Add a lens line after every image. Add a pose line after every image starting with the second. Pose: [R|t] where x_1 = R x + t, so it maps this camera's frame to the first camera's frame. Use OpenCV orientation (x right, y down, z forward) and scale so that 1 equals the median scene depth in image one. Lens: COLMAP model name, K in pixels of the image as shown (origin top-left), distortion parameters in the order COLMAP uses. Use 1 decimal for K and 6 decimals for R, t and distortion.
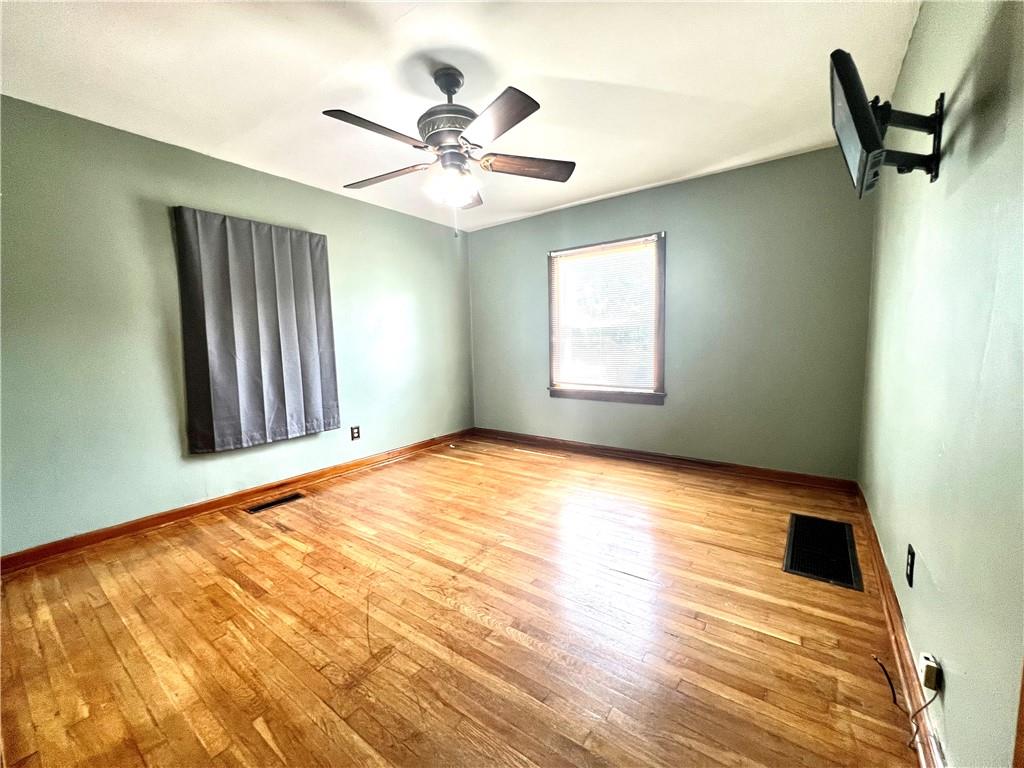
lens RADIAL K [[410.2, 0, 509.7], [0, 410.2, 384.8], [0, 0, 1]] dist [-0.003541, 0.000184]
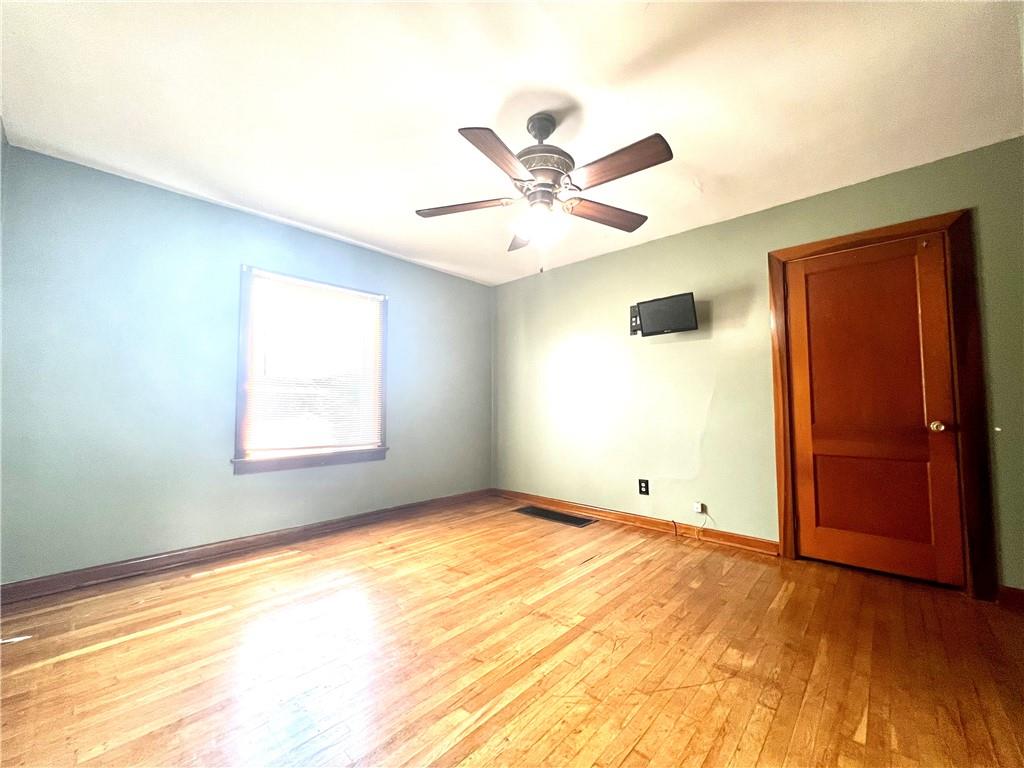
lens RADIAL K [[410.2, 0, 512.8], [0, 410.2, 382.9], [0, 0, 1]] dist [-0.003541, 0.000184]
pose [[0.112292, 0.081524, 0.990325, -0.744629], [0.104625, 0.990119, -0.093370, -0.011003], [-0.988152, 0.114098, 0.102653, 0.689992]]
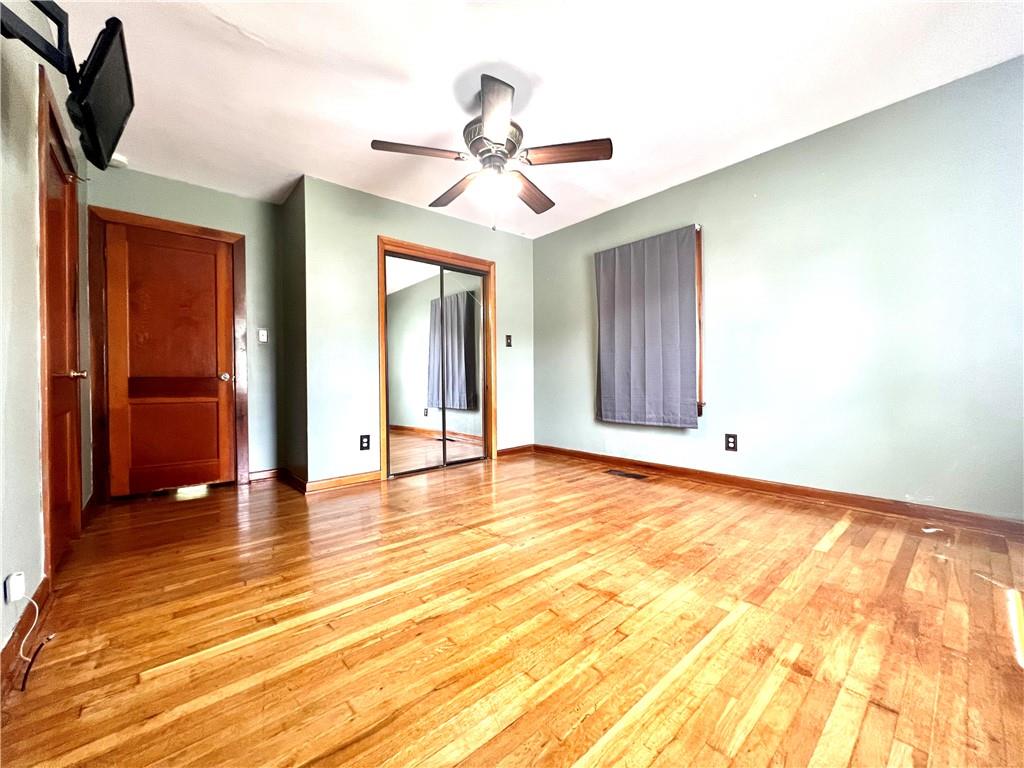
lens RADIAL K [[410.2, 0, 509.2], [0, 410.2, 382.0], [0, 0, 1]] dist [-0.003541, 0.000184]
pose [[-0.221416, 0.029087, -0.974746, 0.656744], [-0.086545, 0.995025, 0.049351, -0.008053], [0.971332, 0.095287, -0.217797, 0.910696]]
